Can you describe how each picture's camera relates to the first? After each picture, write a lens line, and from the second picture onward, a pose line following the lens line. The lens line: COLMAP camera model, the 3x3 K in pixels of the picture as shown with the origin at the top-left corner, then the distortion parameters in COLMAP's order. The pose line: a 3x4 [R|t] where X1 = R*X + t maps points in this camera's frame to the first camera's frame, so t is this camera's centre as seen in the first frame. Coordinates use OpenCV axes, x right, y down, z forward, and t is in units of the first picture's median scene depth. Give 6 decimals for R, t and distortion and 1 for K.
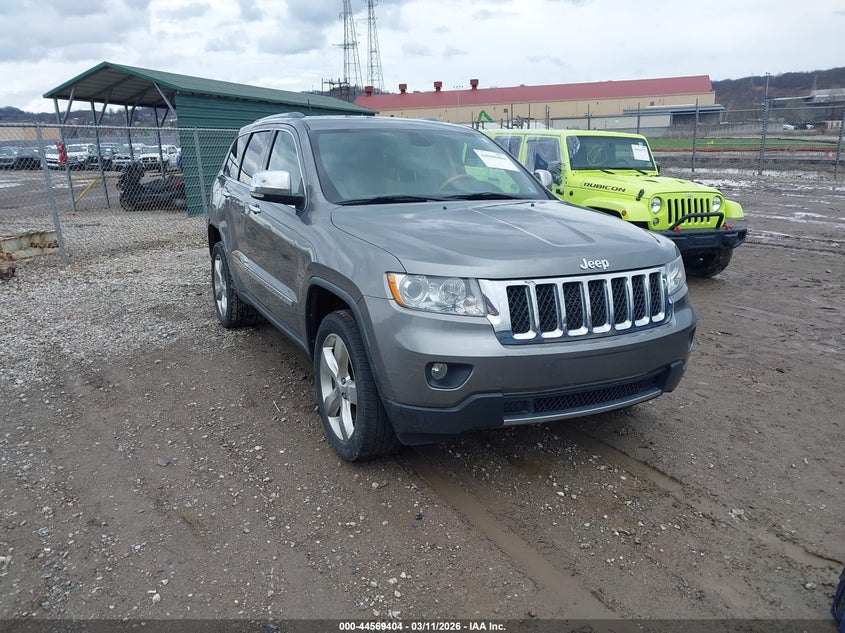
lens RADIAL K [[655.6, 0, 427.2], [0, 655.6, 315.9], [0, 0, 1]] dist [0.088277, -0.147192]
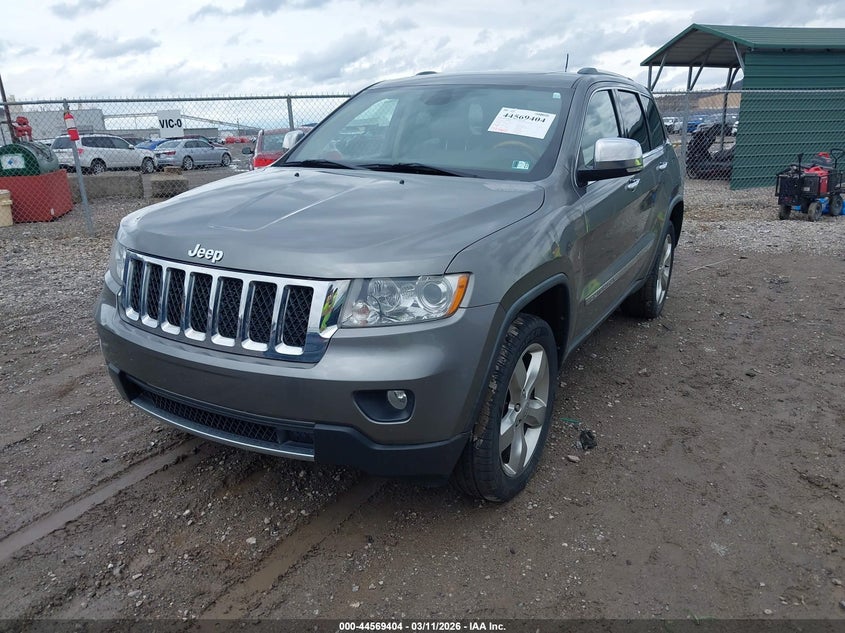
lens RADIAL K [[655.6, 0, 427.2], [0, 655.6, 315.9], [0, 0, 1]] dist [0.088277, -0.147192]
pose [[0.556594, 0.225408, -0.799621, 0.179874], [-0.186323, 0.971840, 0.144261, -0.028957], [0.809621, 0.068693, 0.582919, 0.130887]]
